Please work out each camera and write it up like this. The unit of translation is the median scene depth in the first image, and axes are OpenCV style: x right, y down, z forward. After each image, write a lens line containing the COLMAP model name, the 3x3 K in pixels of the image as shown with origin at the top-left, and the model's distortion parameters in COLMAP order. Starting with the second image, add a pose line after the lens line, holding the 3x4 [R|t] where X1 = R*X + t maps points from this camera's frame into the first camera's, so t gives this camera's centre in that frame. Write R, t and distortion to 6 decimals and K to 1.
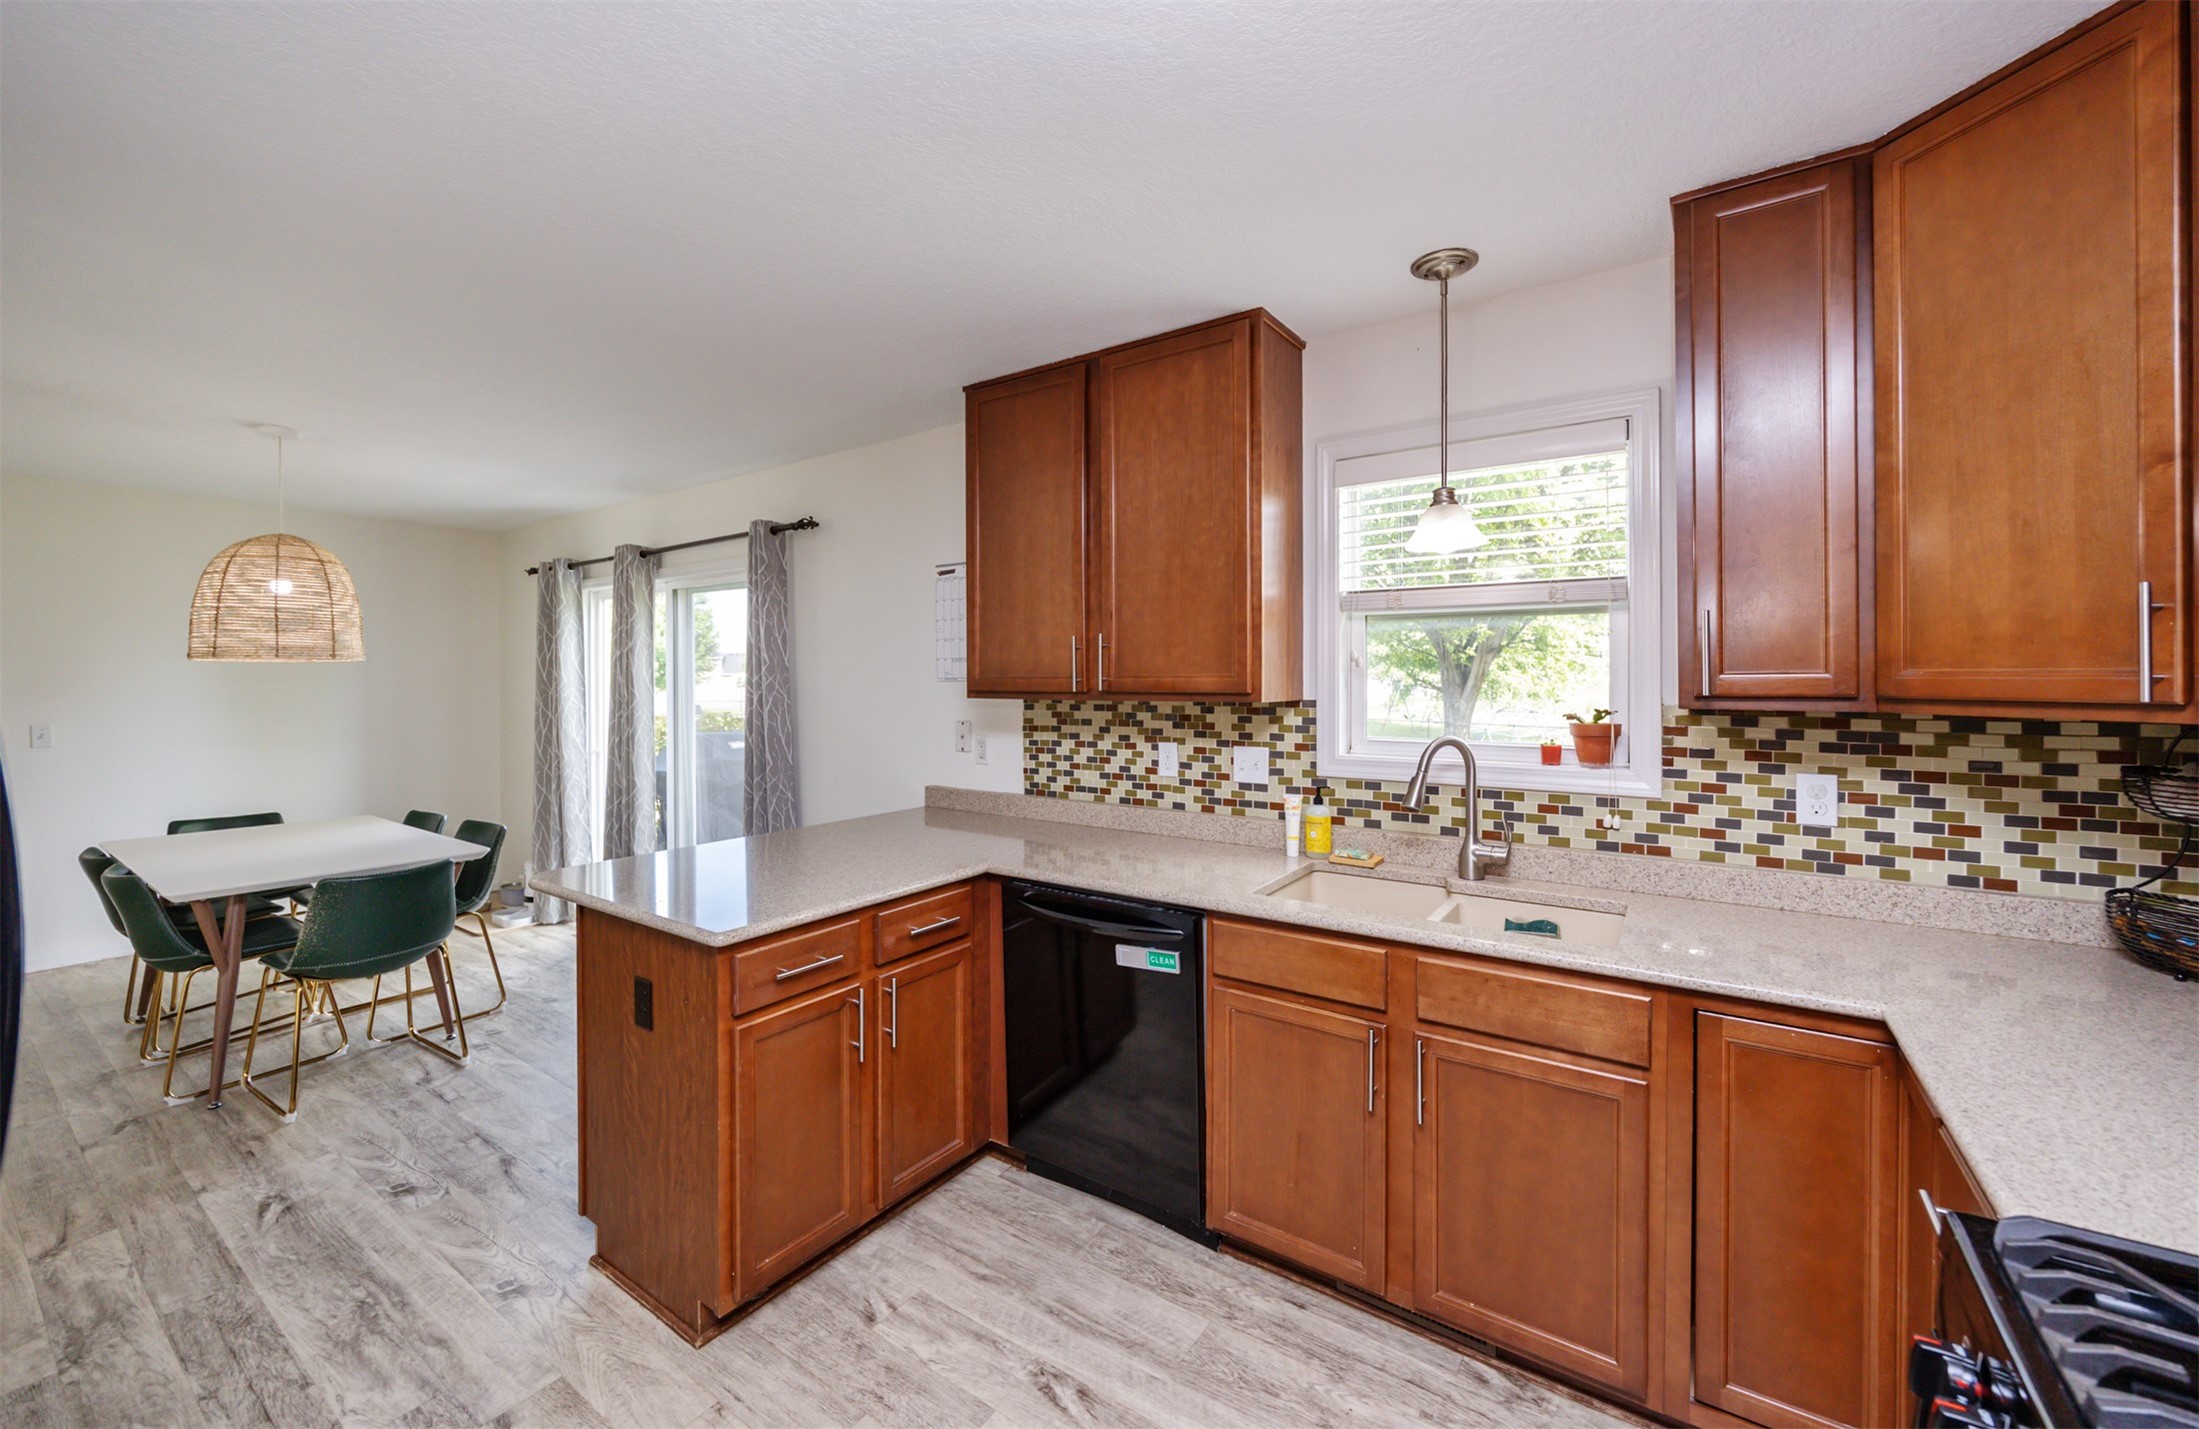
lens RADIAL K [[853.3, 0, 1049.1], [0, 853.3, 704.8], [0, 0, 1]] dist [-0.000102, -0.001616]
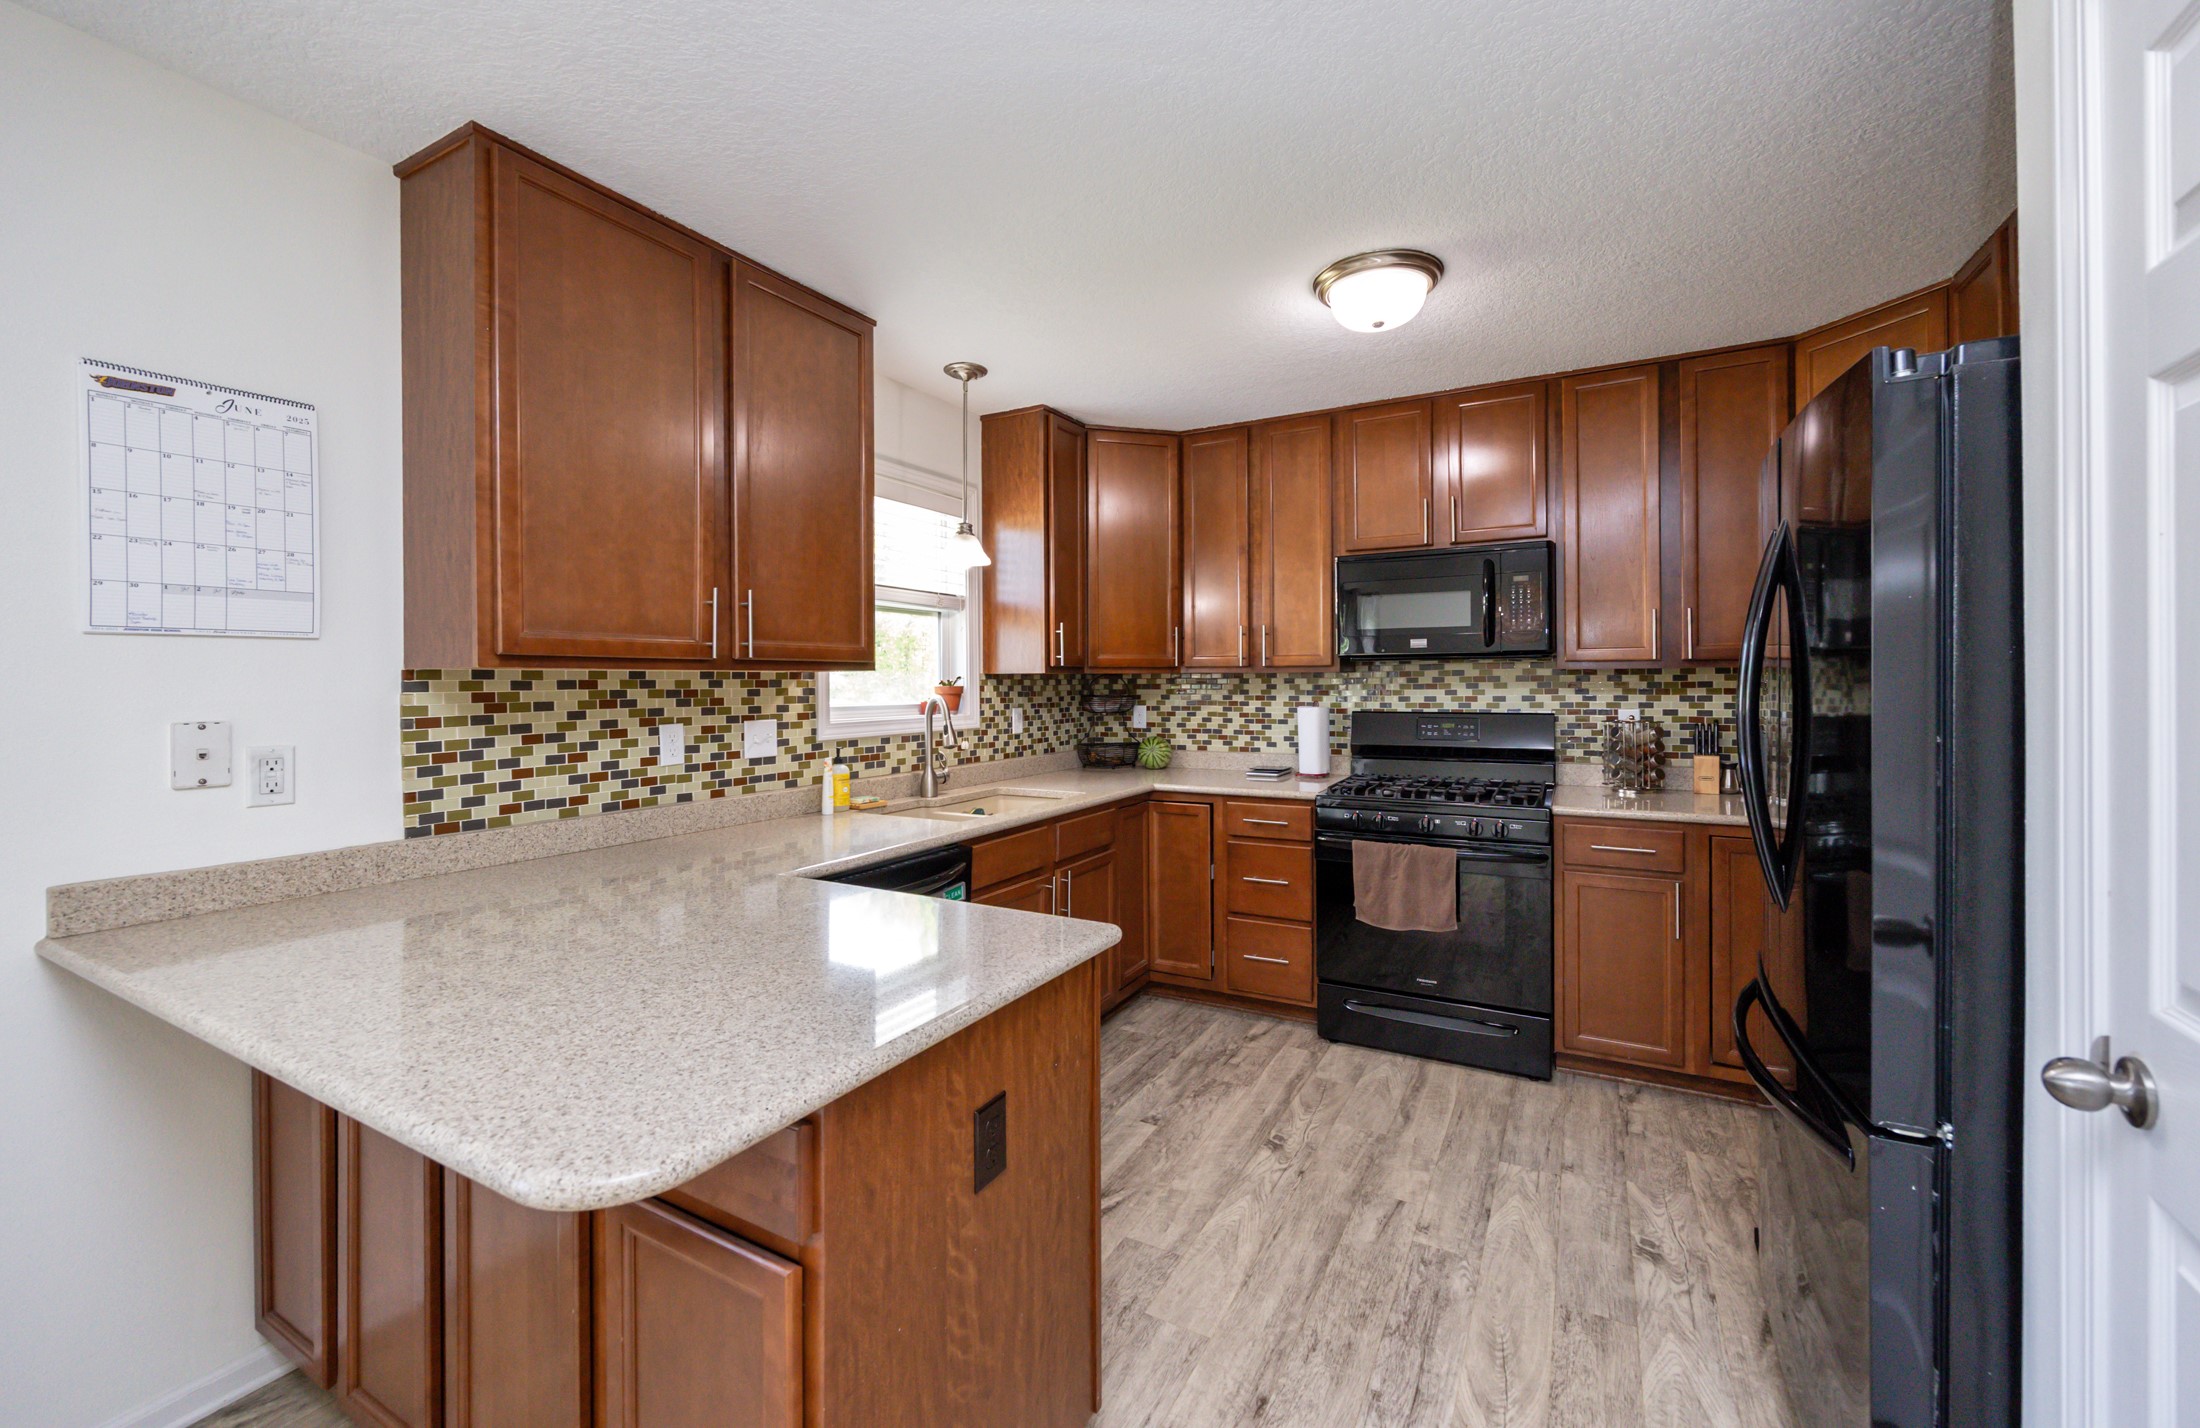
lens RADIAL K [[853.6, 0, 1149.5], [0, 853.6, 680.2], [0, 0, 1]] dist [-0.000102, -0.001616]
pose [[-0.142191, 0.004838, 0.989827, -0.771956], [0.037898, 0.999281, 0.000560, 0.019266], [-0.989114, 0.037592, -0.142272, 0.675608]]
